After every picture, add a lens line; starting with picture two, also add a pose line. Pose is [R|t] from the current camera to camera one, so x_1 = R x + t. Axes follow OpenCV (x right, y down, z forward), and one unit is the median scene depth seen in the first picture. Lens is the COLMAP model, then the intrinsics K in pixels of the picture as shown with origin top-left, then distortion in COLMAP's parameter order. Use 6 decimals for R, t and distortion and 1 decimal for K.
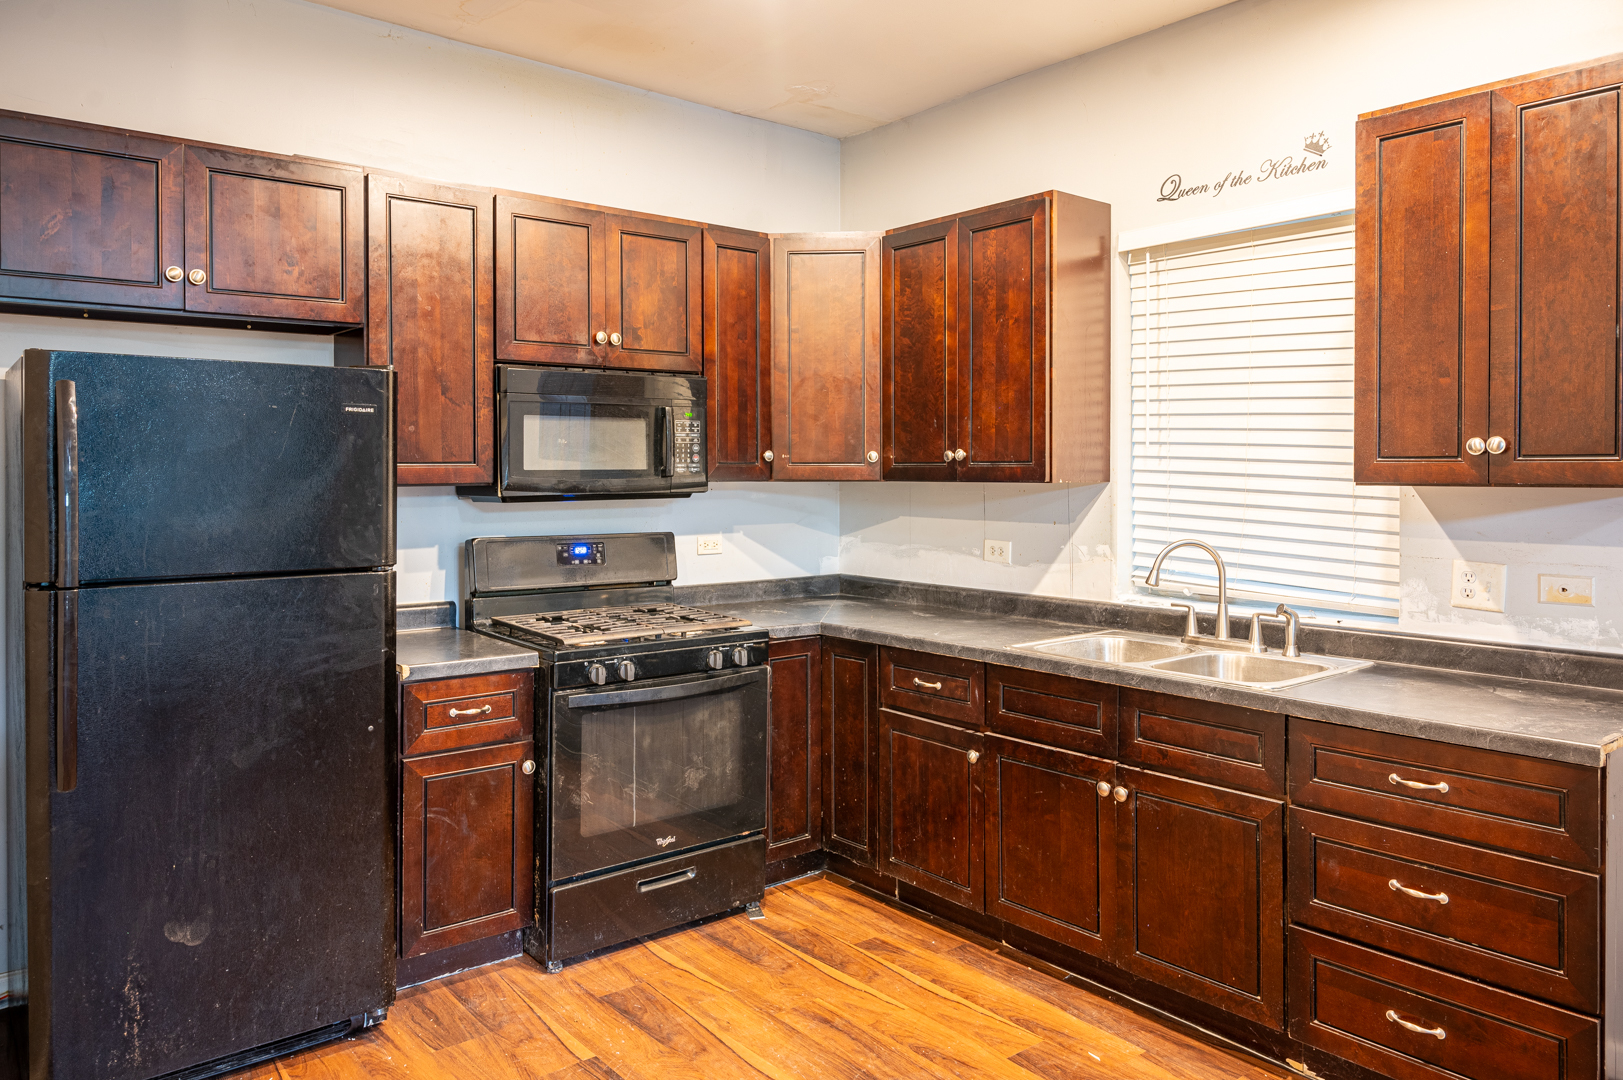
lens RADIAL K [[1140.2, 0, 811.6], [0, 1140.2, 469.9], [0, 0, 1]] dist [0.000736, -0.000624]
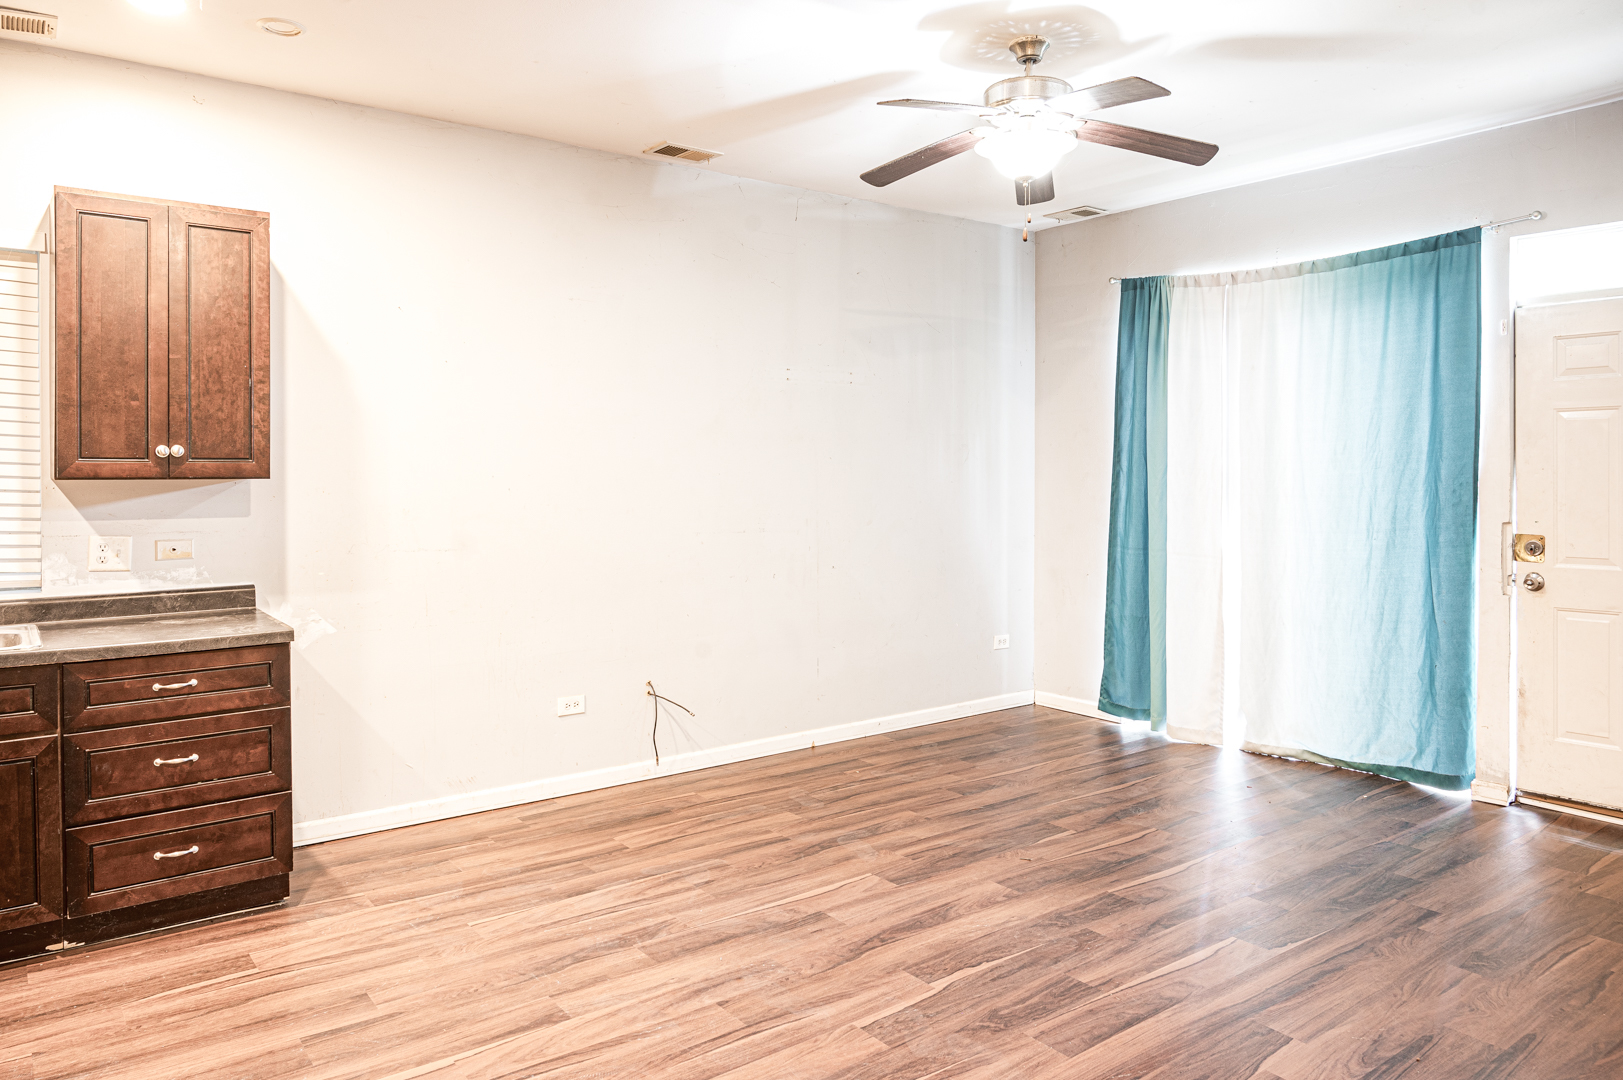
lens RADIAL K [[1124.2, 0, 807.1], [0, 1124.2, 440.1], [0, 0, 1]] dist [0.001545, 0.000365]
pose [[0.023377, 0.028988, 0.999306, -0.785918], [-0.000047, 0.999580, -0.028994, 0.005991], [-0.999727, 0.000630, 0.023369, 0.151104]]
